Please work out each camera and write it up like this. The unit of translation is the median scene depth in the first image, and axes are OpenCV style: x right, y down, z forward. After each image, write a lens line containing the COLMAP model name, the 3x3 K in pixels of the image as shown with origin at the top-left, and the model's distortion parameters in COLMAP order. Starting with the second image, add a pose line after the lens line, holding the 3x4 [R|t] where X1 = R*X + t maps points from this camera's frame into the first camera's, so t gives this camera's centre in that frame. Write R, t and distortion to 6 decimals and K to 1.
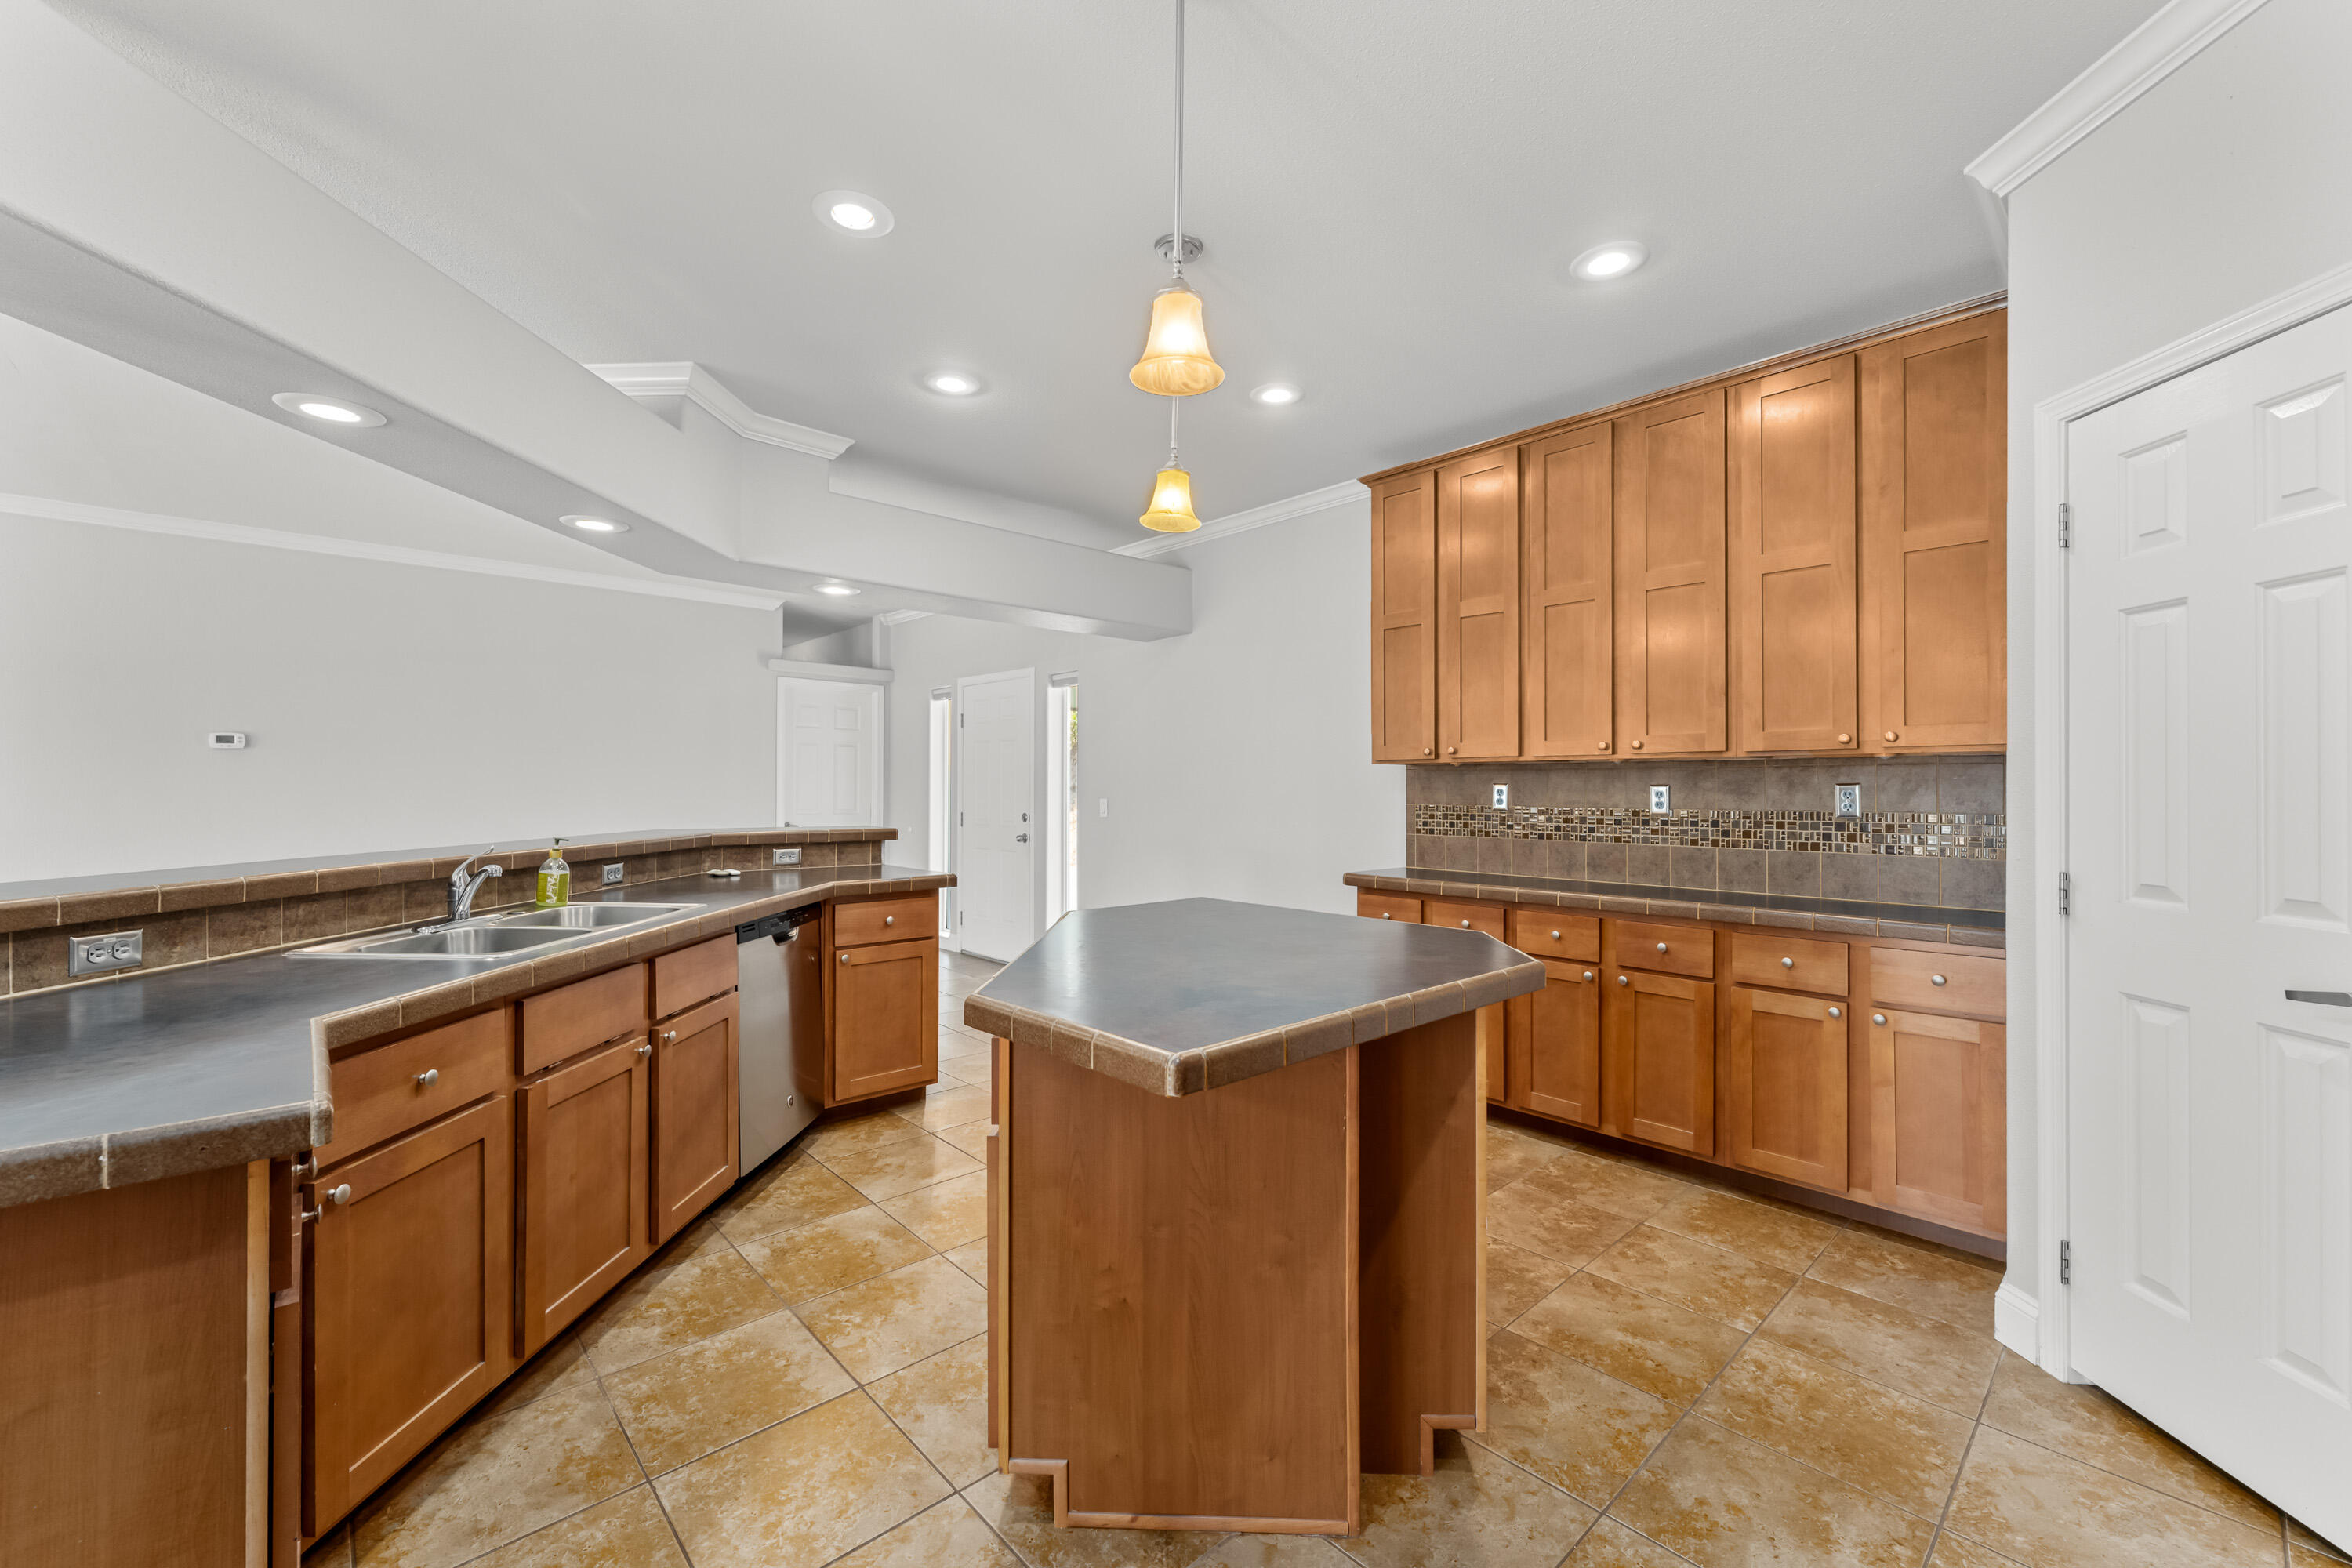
lens RADIAL K [[965.6, 0, 1175.5], [0, 965.6, 786.1], [0, 0, 1]] dist [0.001364, -0.000019]
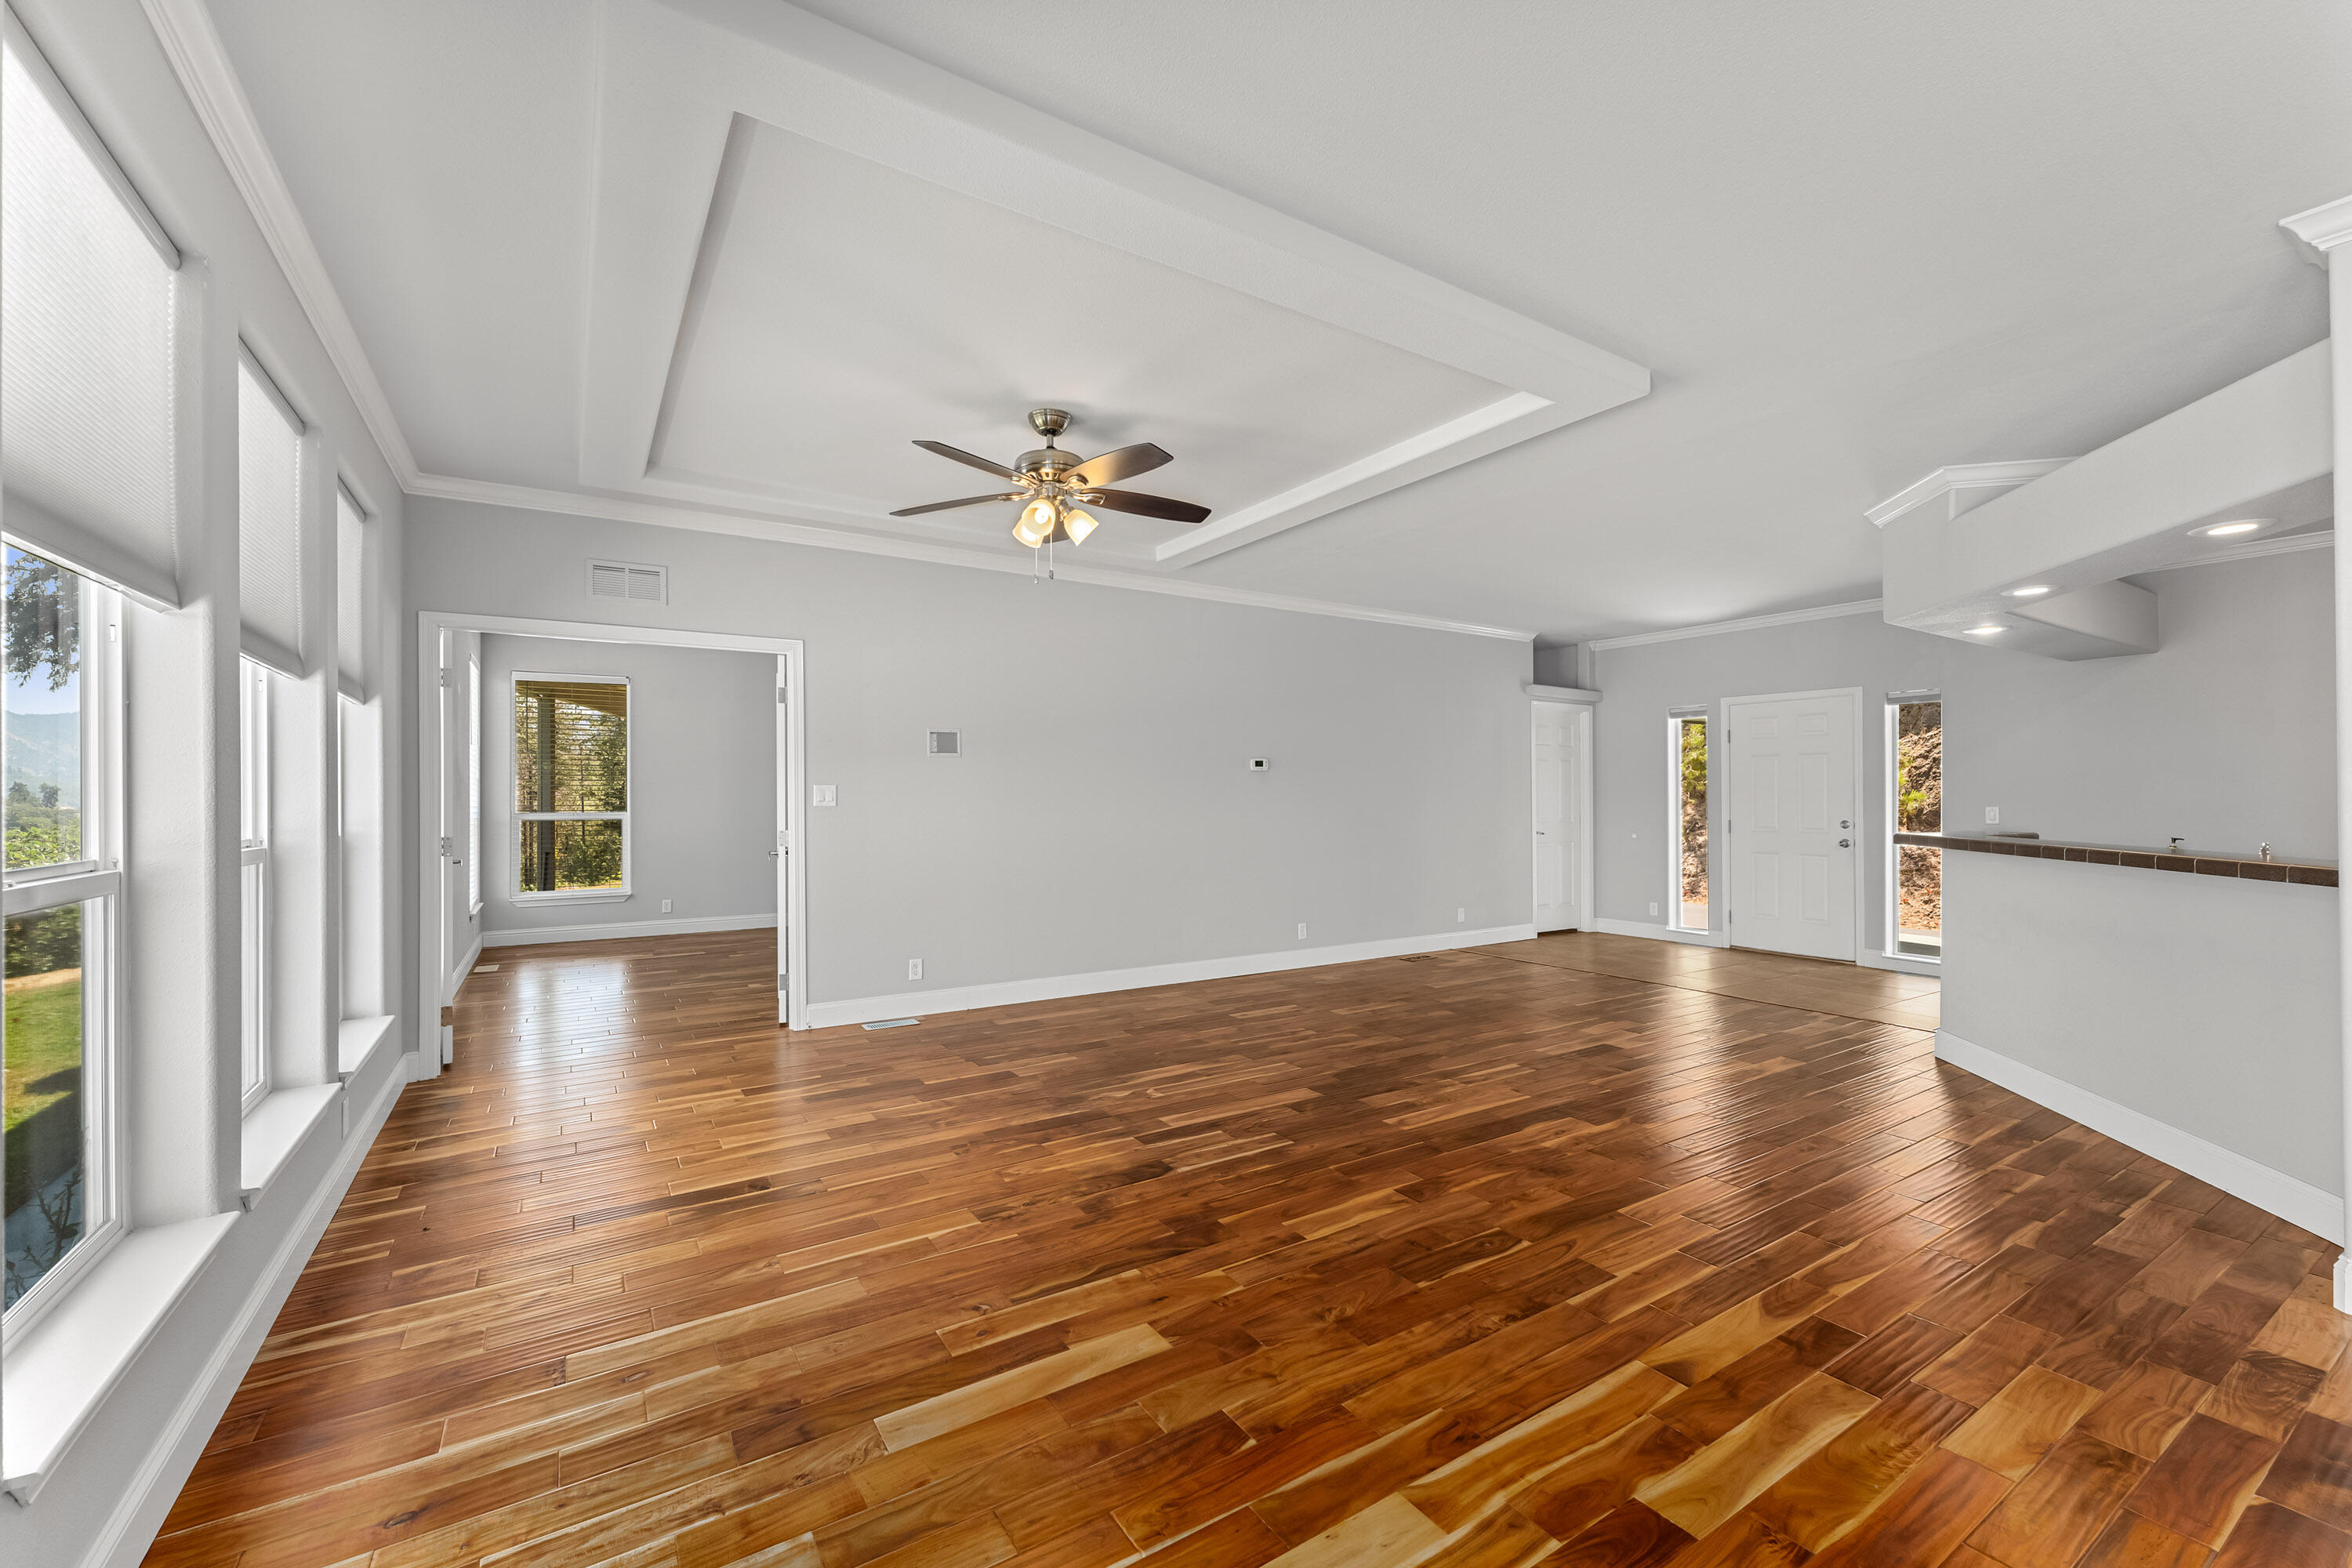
lens RADIAL K [[965.6, 0, 1175.4], [0, 965.6, 789.7], [0, 0, 1]] dist [0.001364, -0.000019]
pose [[0.982657, -0.007740, -0.185268, -0.635767], [0.006921, 0.999963, -0.005068, -0.006040], [0.185301, 0.003698, 0.982675, -0.194668]]
